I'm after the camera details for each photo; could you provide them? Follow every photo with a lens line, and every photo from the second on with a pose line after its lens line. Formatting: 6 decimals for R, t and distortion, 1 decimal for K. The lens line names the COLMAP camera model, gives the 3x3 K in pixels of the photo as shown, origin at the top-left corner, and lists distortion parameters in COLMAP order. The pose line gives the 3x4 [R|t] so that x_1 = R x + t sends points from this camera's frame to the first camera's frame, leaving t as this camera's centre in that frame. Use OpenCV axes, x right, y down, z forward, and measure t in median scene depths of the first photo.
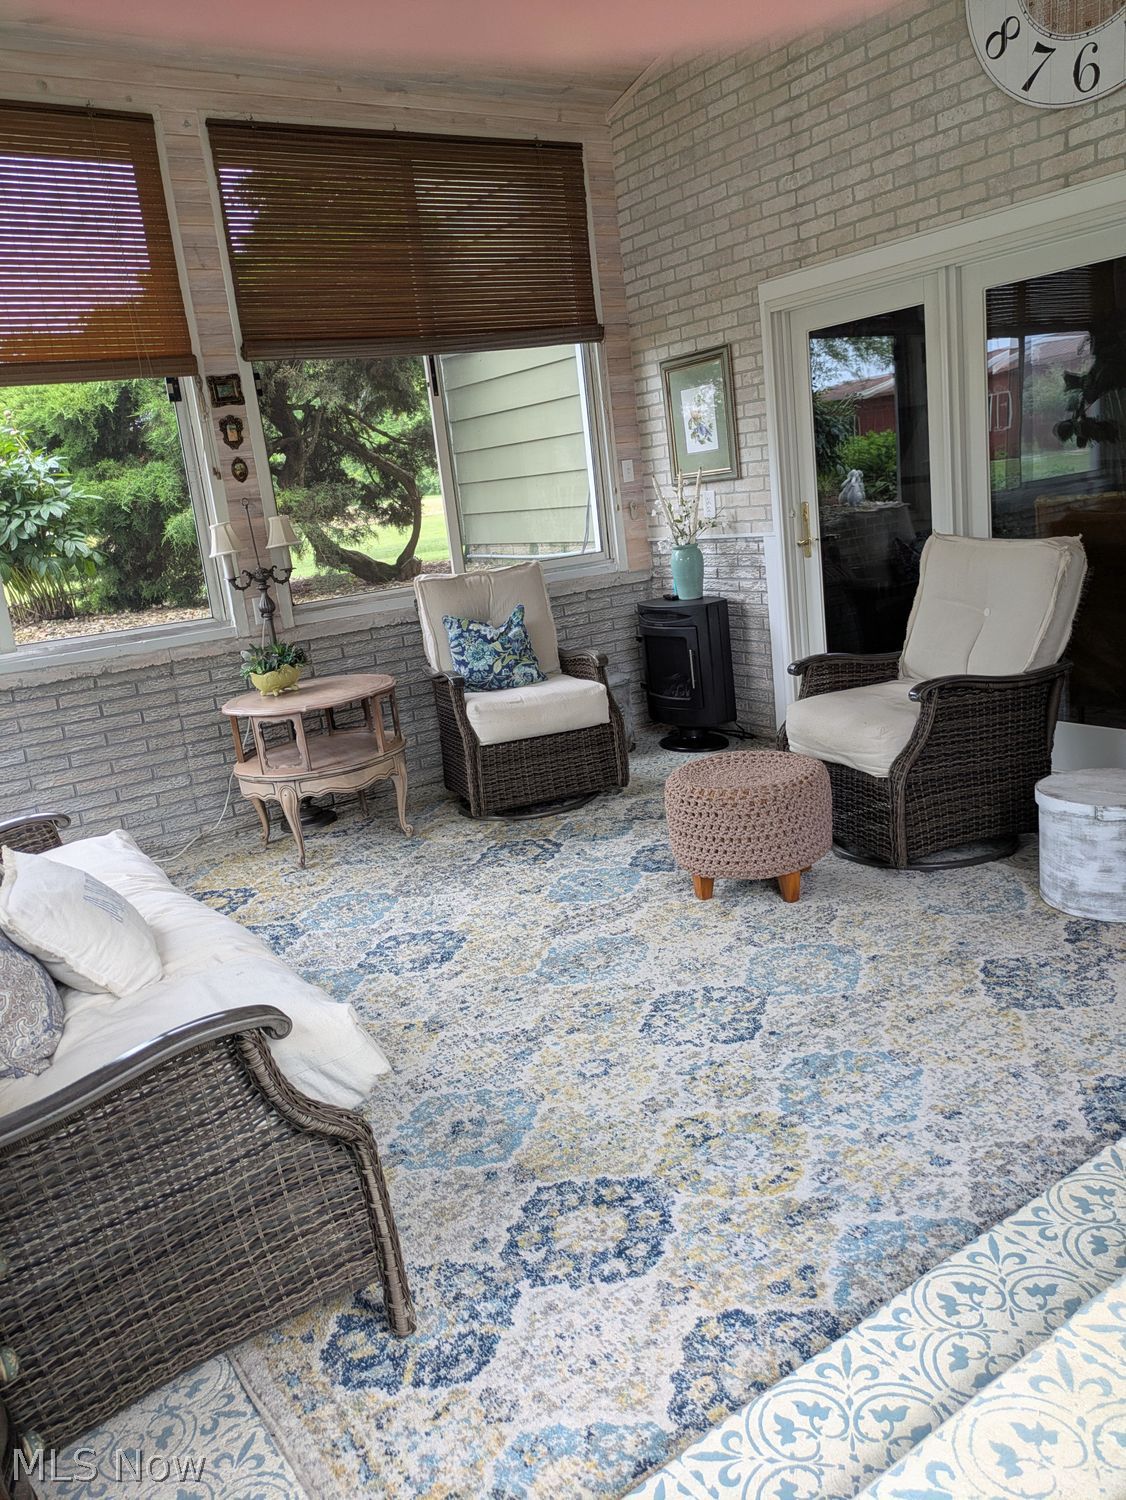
lens RADIAL K [[1112.5, 0, 565.6], [0, 1112.5, 741.0], [0, 0, 1]] dist [0.065359, -0.068936]
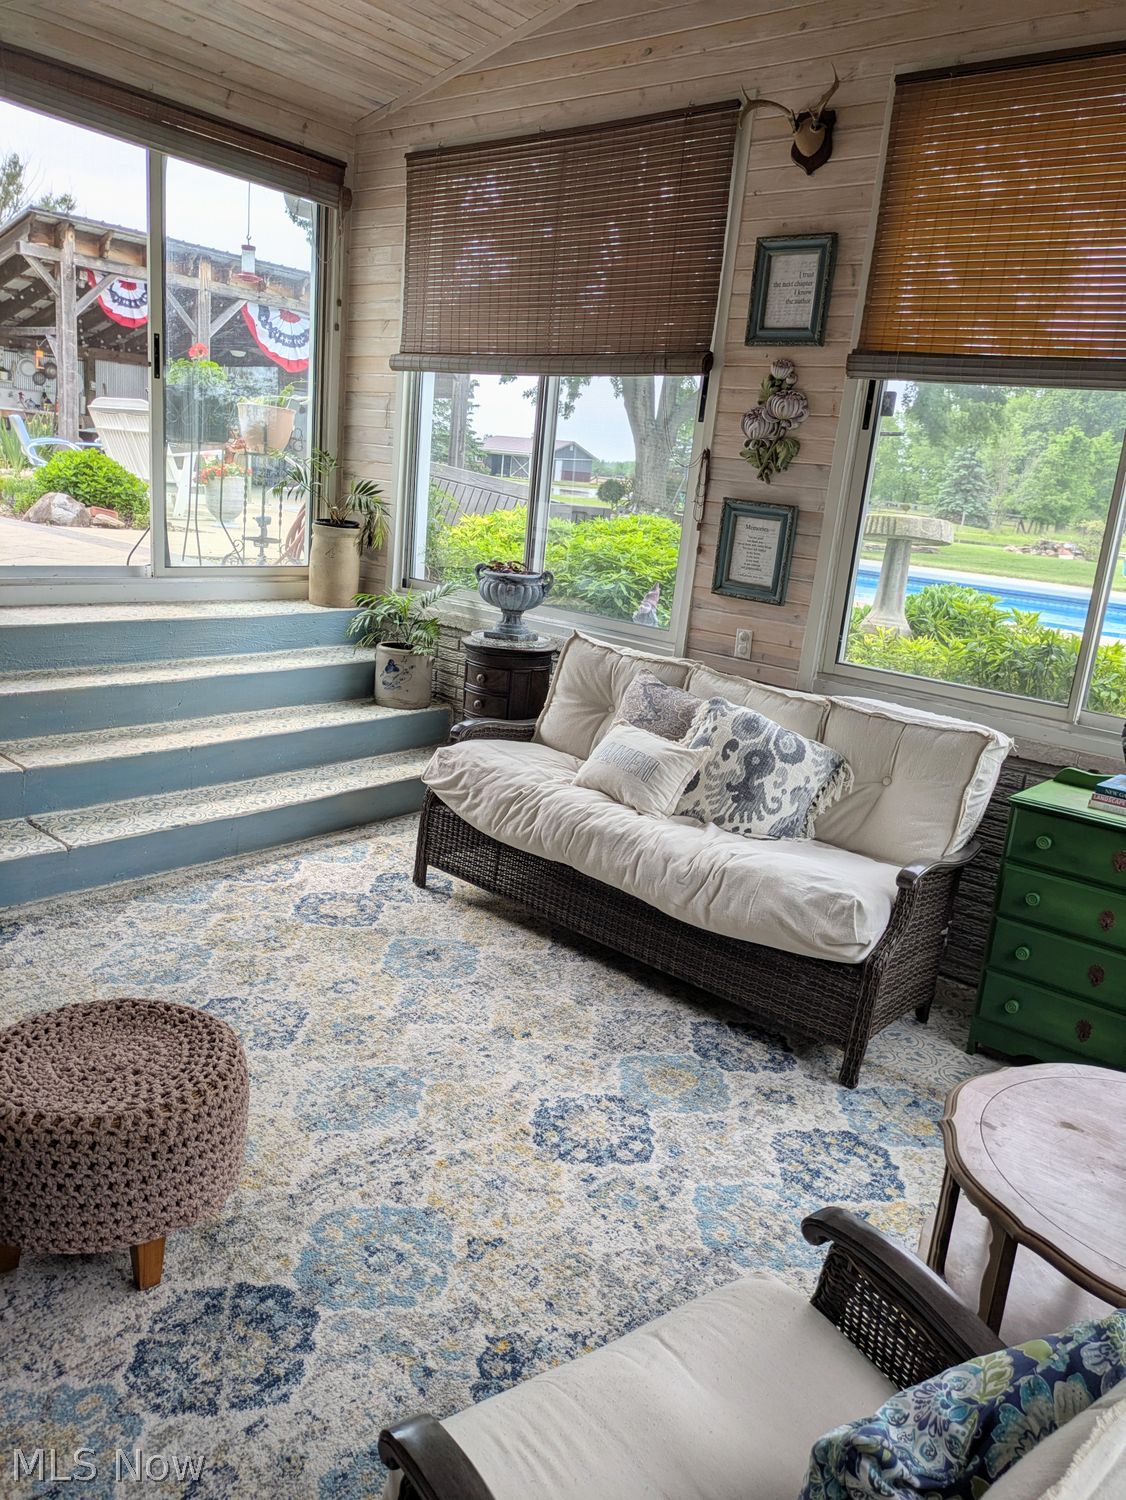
lens RADIAL K [[1112.5, 0, 565.6], [0, 1112.5, 741.0], [0, 0, 1]] dist [0.065359, -0.068936]
pose [[-0.963518, 0.082811, -0.254508, 0.071051], [-0.048545, 0.881082, 0.470466, -0.474710], [0.263202, 0.465658, -0.844918, 1.675507]]
